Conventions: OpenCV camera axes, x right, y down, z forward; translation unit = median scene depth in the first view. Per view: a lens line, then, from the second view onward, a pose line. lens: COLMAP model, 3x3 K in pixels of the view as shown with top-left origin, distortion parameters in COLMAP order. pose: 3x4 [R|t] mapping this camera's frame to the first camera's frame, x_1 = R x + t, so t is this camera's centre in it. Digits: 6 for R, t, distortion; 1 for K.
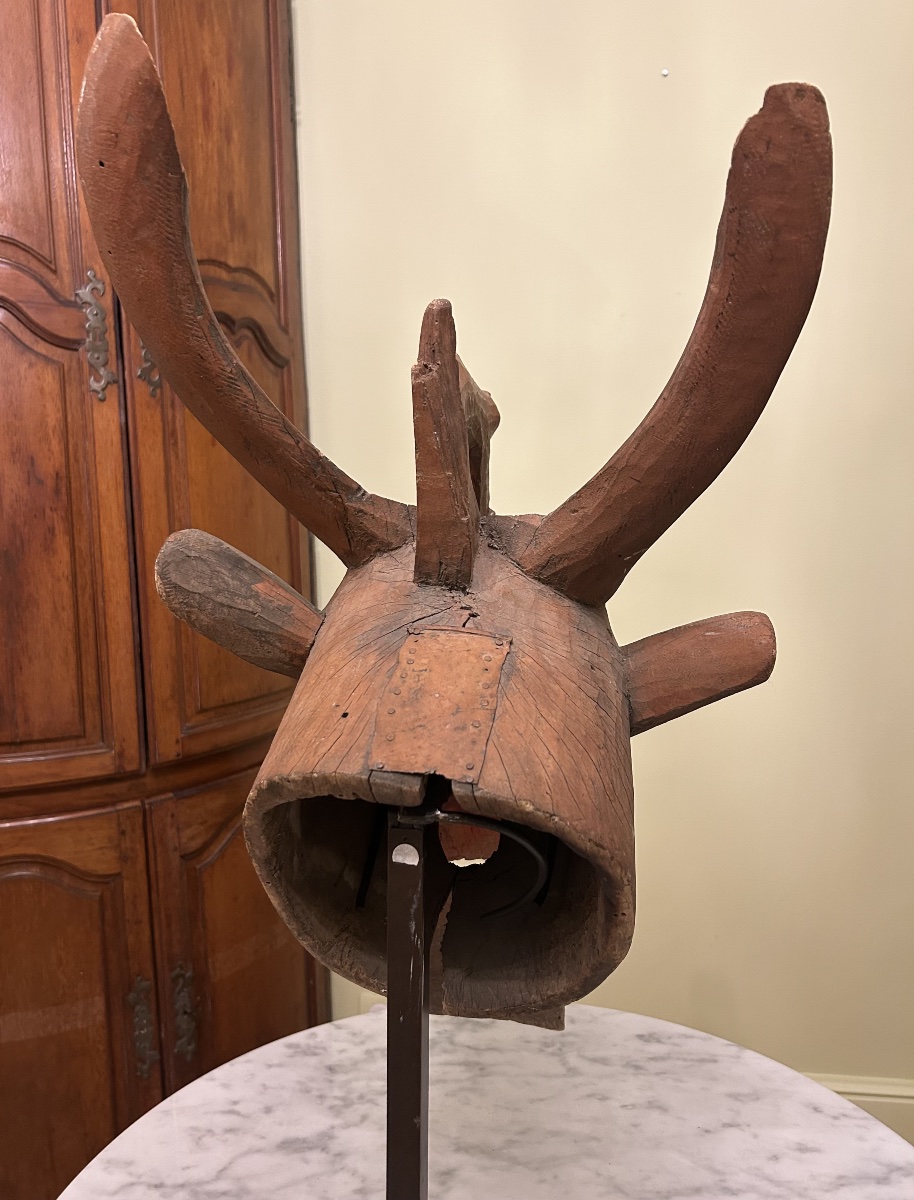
lens RADIAL K [[1008.1, 0, 440.3], [0, 1008.1, 625.1], [0, 0, 1]] dist [0.031592, -0.050096]
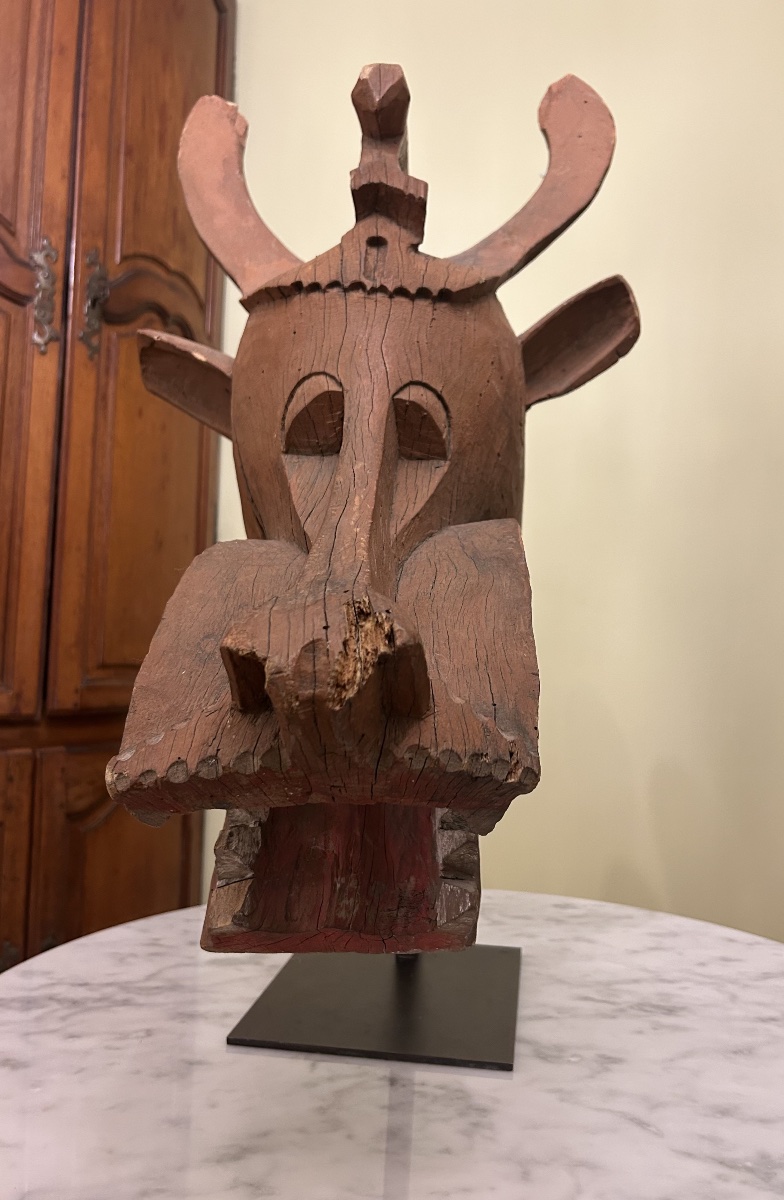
lens RADIAL K [[963.3, 0, 424.4], [0, 963.3, 586.8], [0, 0, 1]] dist [0.017754, -0.027852]
pose [[0.987711, 0.057308, 0.145405, -0.098772], [-0.024582, 0.975733, -0.217581, 0.320026], [-0.154346, 0.211332, 0.965151, 0.010695]]
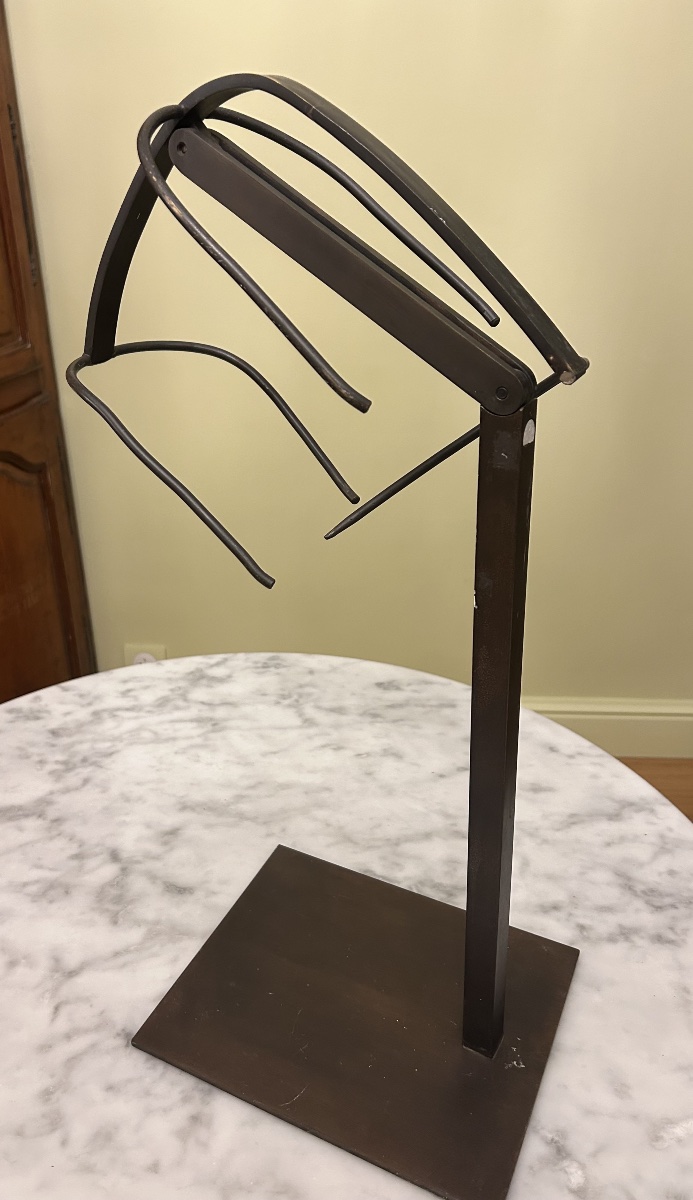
lens RADIAL K [[944.8, 0, 307.3], [0, 944.8, 606.2], [0, 0, 1]] dist [0.029543, -0.049455]
pose [[0.996225, -0.037937, 0.078076, 0.062423], [0.011137, 0.947871, 0.318460, 0.047415], [-0.086088, -0.316389, 0.944715, 0.181080]]
